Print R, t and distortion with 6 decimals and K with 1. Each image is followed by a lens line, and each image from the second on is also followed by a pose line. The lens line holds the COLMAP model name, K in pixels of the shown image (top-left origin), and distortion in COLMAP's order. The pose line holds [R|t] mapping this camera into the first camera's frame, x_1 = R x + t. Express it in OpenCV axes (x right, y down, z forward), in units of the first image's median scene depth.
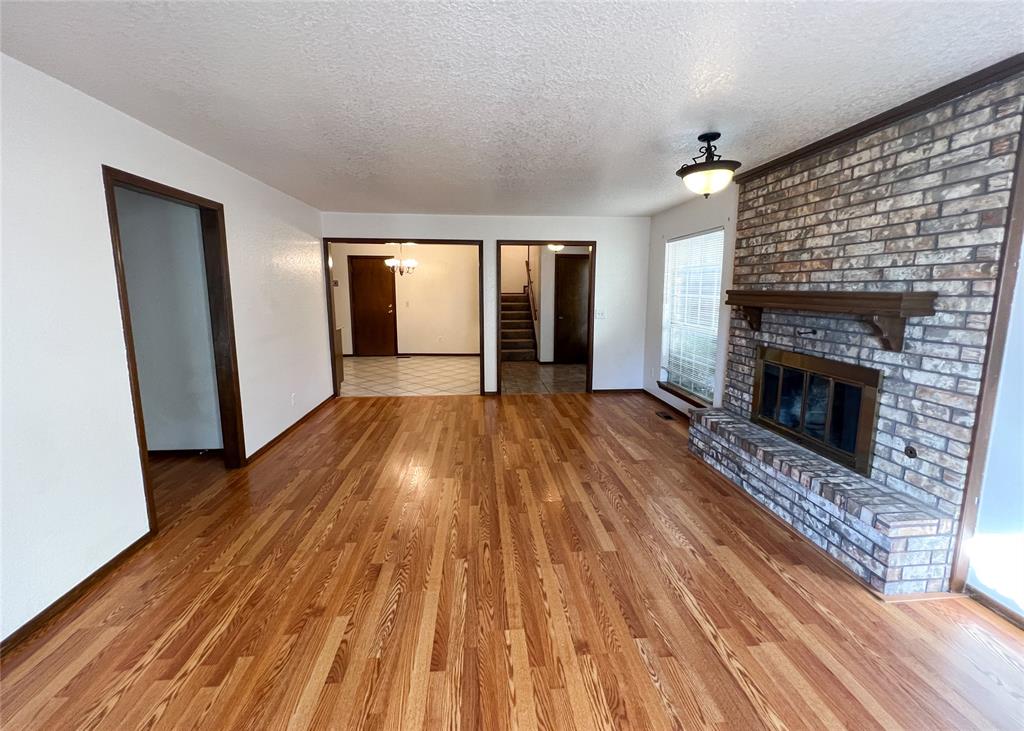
lens RADIAL K [[410.7, 0, 510.0], [0, 410.7, 344.9], [0, 0, 1]] dist [-0.000592, -0.000197]
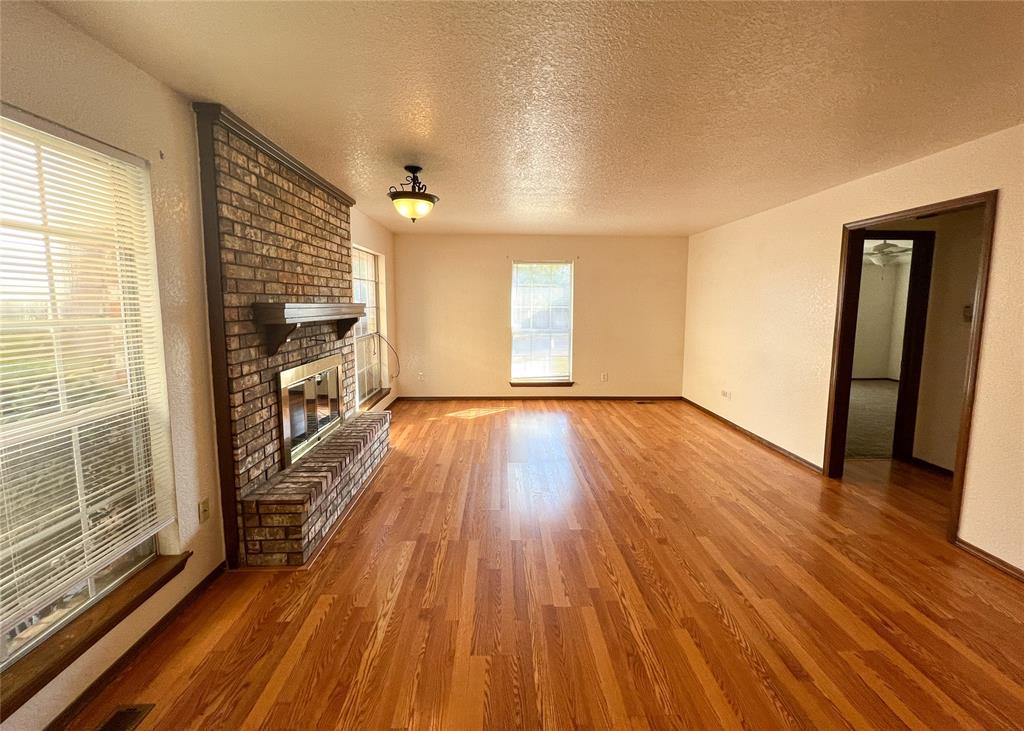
lens RADIAL K [[410.7, 0, 510.0], [0, 410.7, 344.9], [0, 0, 1]] dist [-0.000592, -0.000197]
pose [[-0.998612, -0.010056, 0.051705, 0.125384], [0.002402, 0.971891, 0.235420, -0.246295], [-0.052619, 0.235217, -0.970518, 1.814147]]
